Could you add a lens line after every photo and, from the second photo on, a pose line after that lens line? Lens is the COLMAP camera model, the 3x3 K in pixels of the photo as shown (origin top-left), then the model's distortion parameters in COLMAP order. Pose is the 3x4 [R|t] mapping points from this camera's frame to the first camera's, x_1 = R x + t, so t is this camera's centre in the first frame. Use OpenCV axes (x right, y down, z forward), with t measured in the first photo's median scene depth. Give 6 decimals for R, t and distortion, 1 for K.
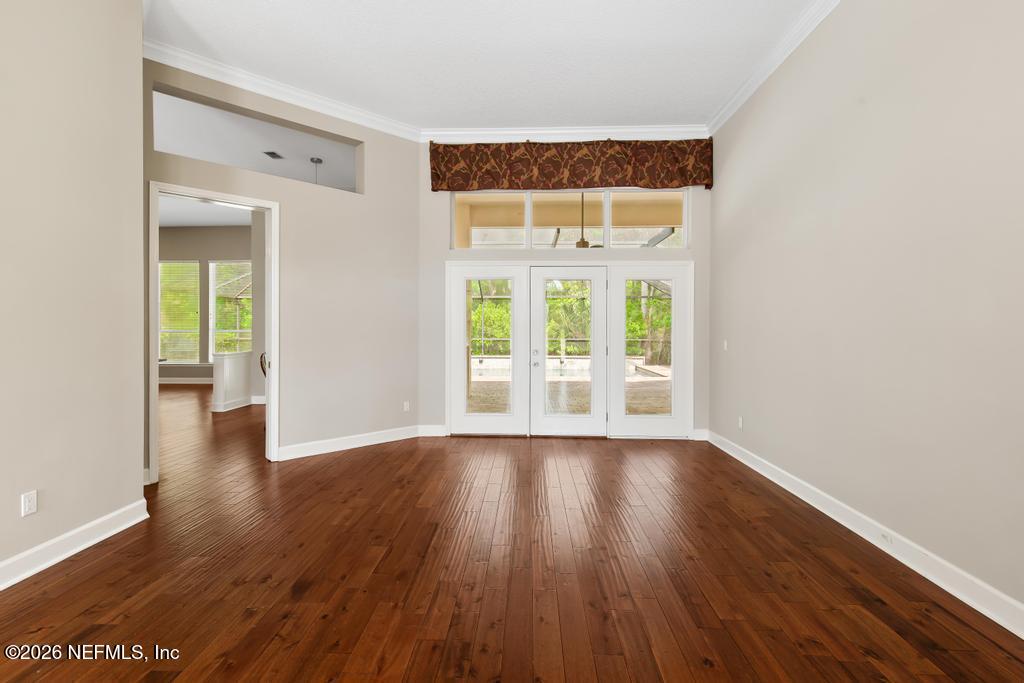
lens RADIAL K [[472.7, 0, 507.8], [0, 472.7, 328.6], [0, 0, 1]] dist [0.004288, 0.000282]
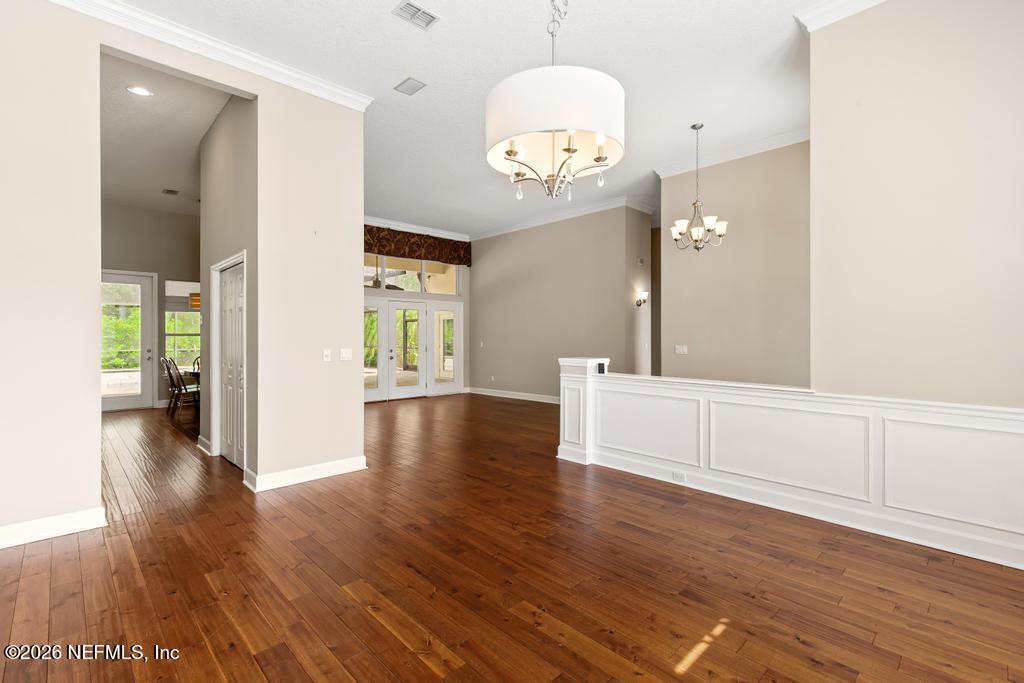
lens RADIAL K [[472.0, 0, 508.9], [0, 472.0, 335.3], [0, 0, 1]] dist [0.005827, -0.000077]
pose [[0.689612, -0.002933, 0.724173, -0.894260], [0.007547, 0.999967, -0.003138, 0.002089], [-0.724140, 0.007629, 0.689611, -0.491960]]
